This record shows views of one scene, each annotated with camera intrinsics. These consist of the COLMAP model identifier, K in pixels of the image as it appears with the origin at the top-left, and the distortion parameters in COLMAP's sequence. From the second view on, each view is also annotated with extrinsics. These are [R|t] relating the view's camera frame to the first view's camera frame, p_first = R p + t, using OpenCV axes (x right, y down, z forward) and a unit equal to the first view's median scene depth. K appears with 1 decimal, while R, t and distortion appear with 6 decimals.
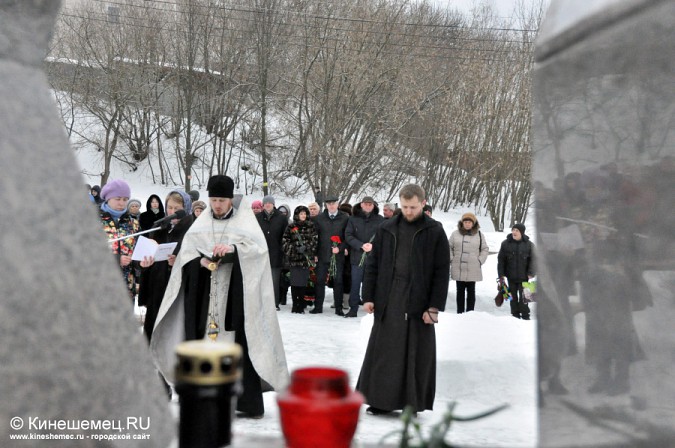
lens RADIAL K [[1438.4, 0, 337.5], [0, 1438.4, 224.0], [0, 0, 1]] dist [0.435465, 0.224129]
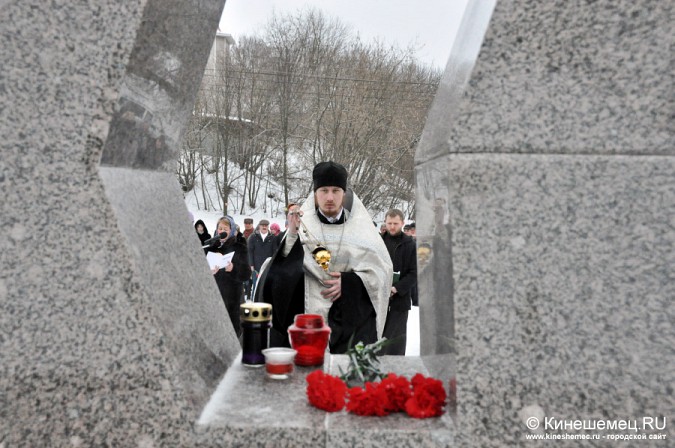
lens RADIAL K [[1392.0, 0, 337.5], [0, 1392.0, 224.0], [0, 0, 1]] dist [0.385058, 0.702068]
pose [[0.999807, -0.011647, -0.015847, 0.012646], [0.011496, 0.999887, -0.009636, -0.002408], [0.015957, 0.009452, 0.999828, -0.207856]]
